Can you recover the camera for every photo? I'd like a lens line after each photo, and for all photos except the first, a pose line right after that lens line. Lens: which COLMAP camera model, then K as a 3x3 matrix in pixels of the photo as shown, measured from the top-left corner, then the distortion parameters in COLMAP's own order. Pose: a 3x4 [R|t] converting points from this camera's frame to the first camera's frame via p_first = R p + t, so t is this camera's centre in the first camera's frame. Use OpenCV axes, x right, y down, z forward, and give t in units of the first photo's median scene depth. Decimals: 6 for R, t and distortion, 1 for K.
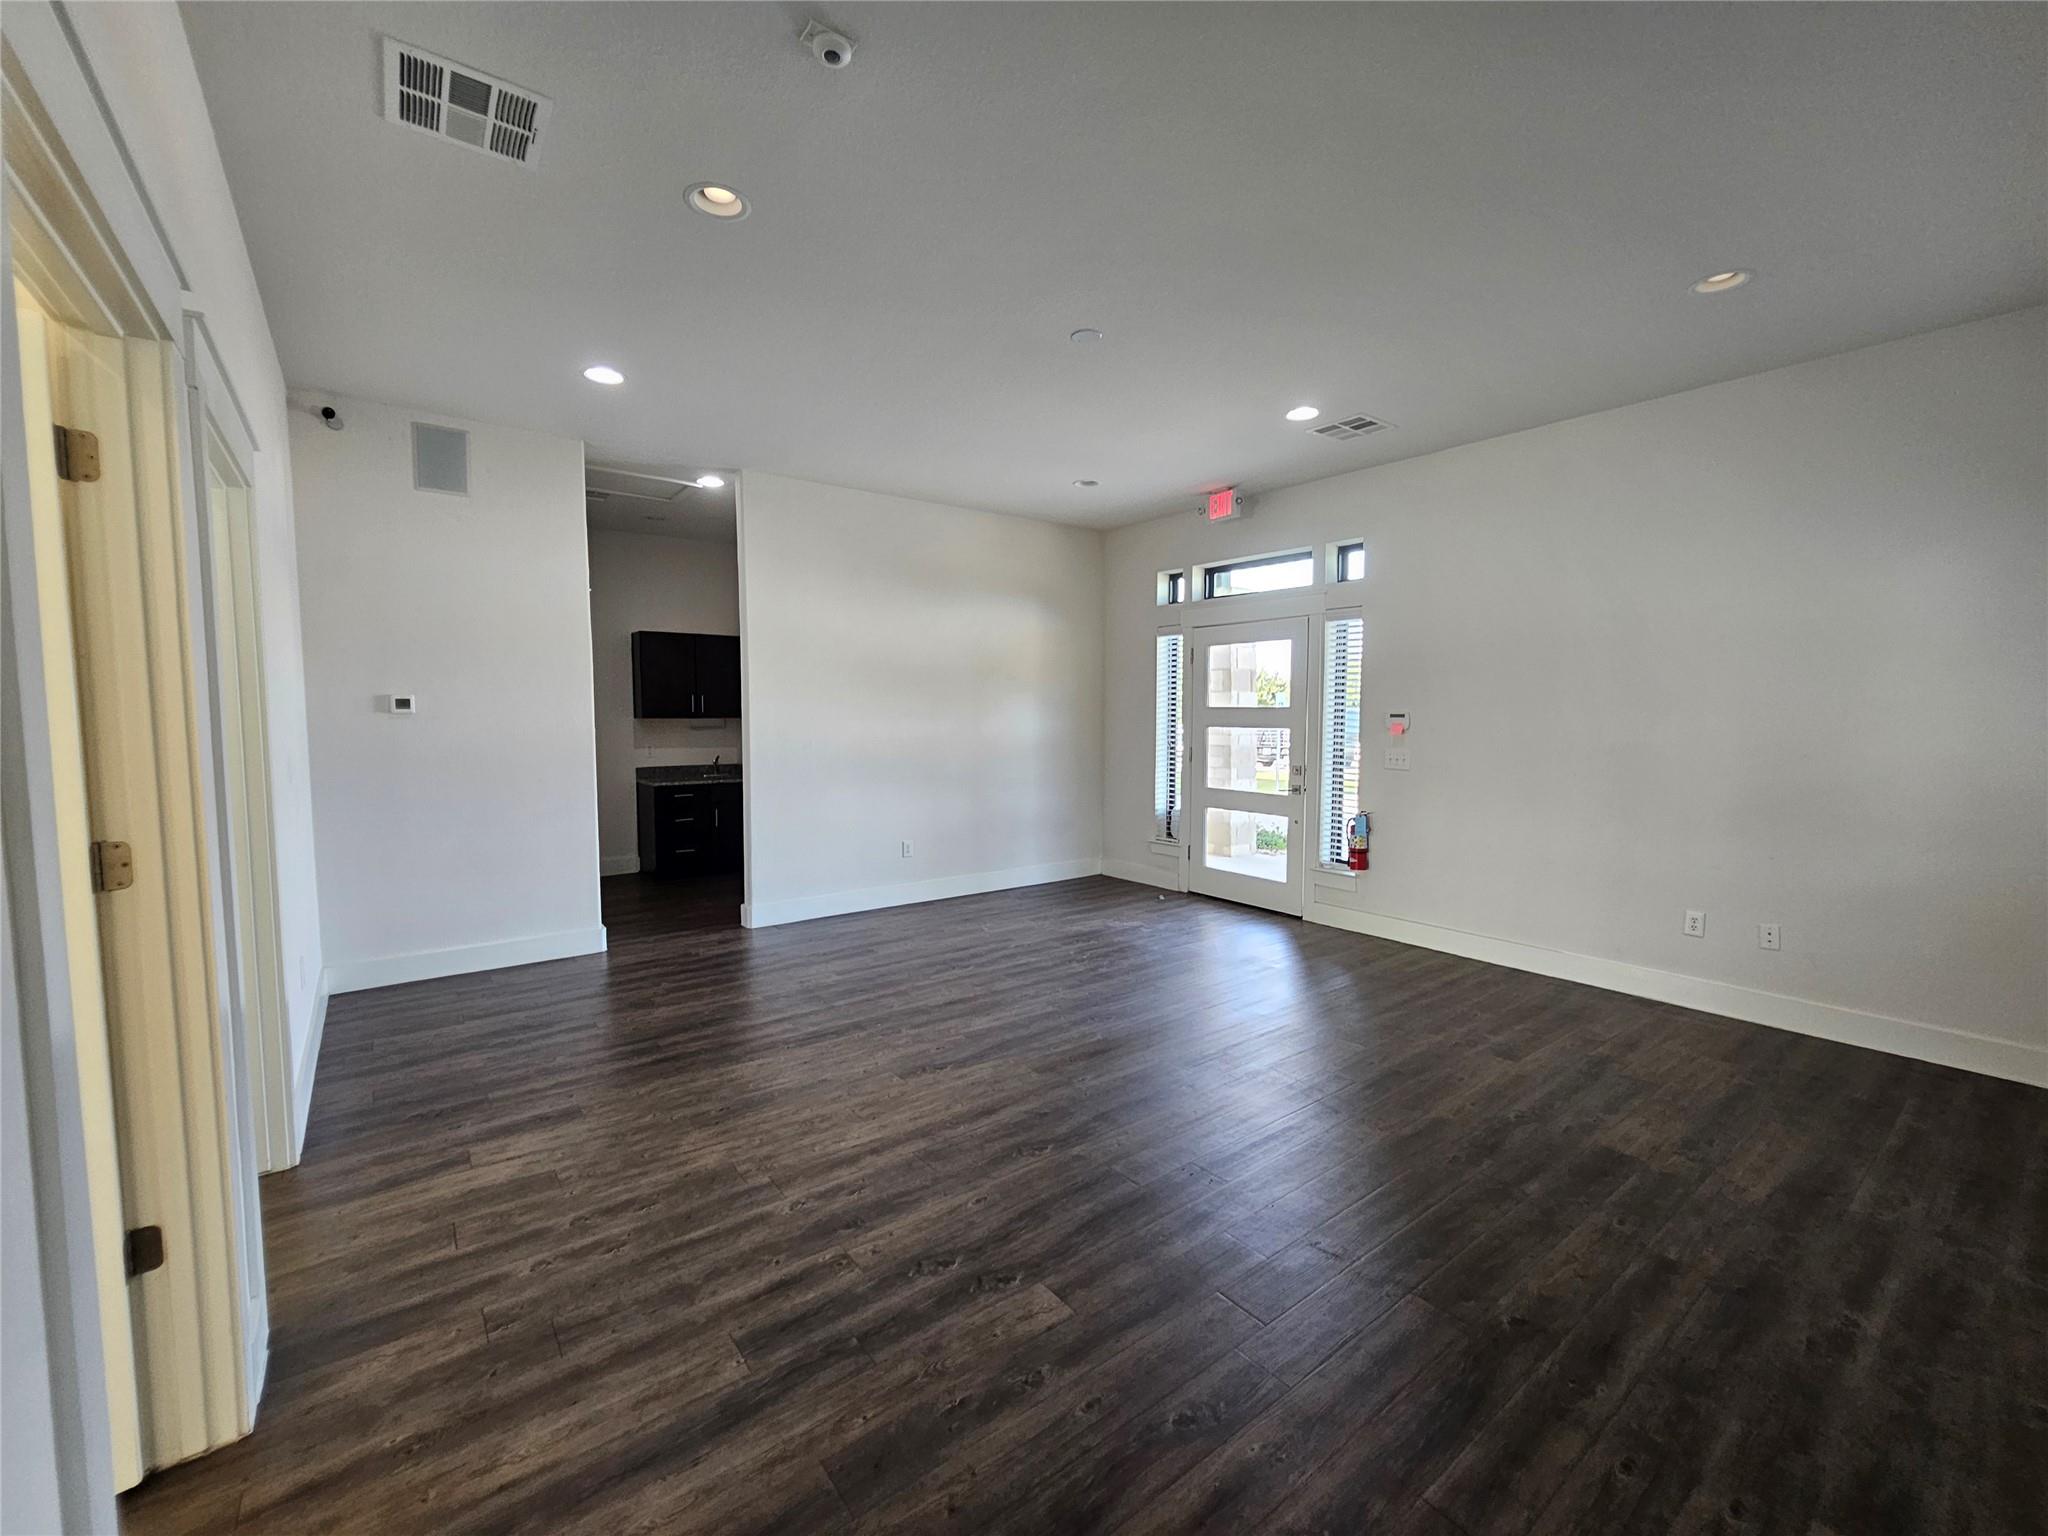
lens RADIAL K [[843.7, 0, 1020.1], [0, 843.7, 769.3], [0, 0, 1]] dist [-0.001610, 0.000979]
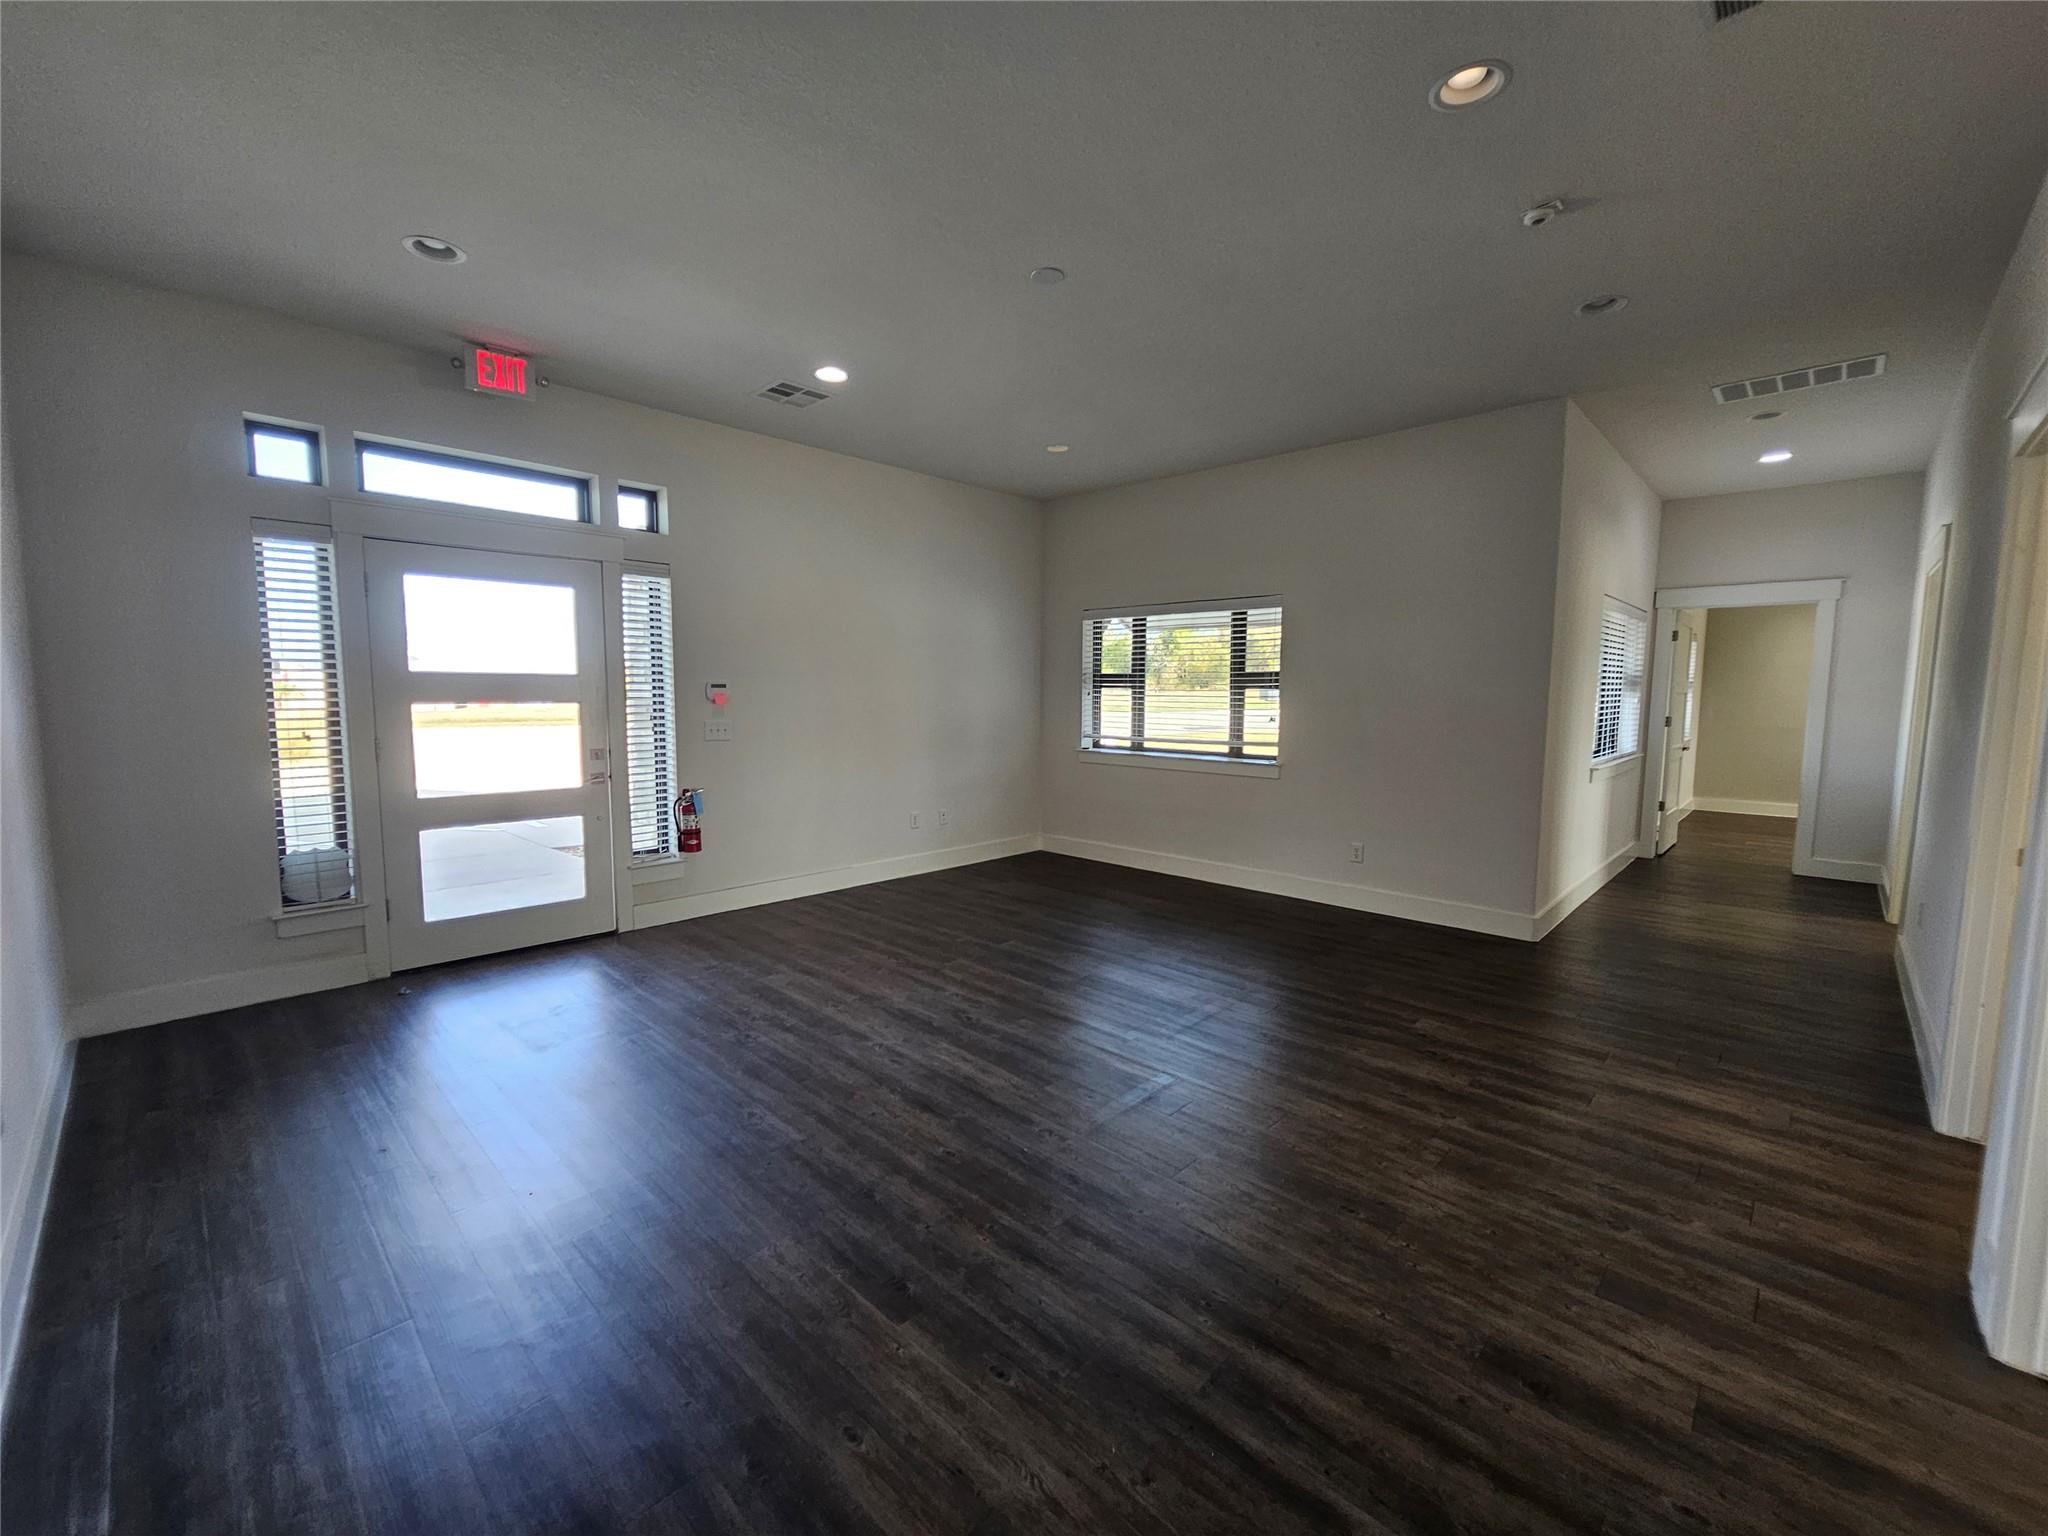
lens RADIAL K [[843.7, 0, 1024.2], [0, 843.7, 771.4], [0, 0, 1]] dist [-0.001610, 0.000979]
pose [[-0.158954, -0.096833, 0.982526, -0.907839], [0.060445, 0.992357, 0.107581, -0.076188], [-0.985434, 0.076489, -0.151886, 1.234097]]
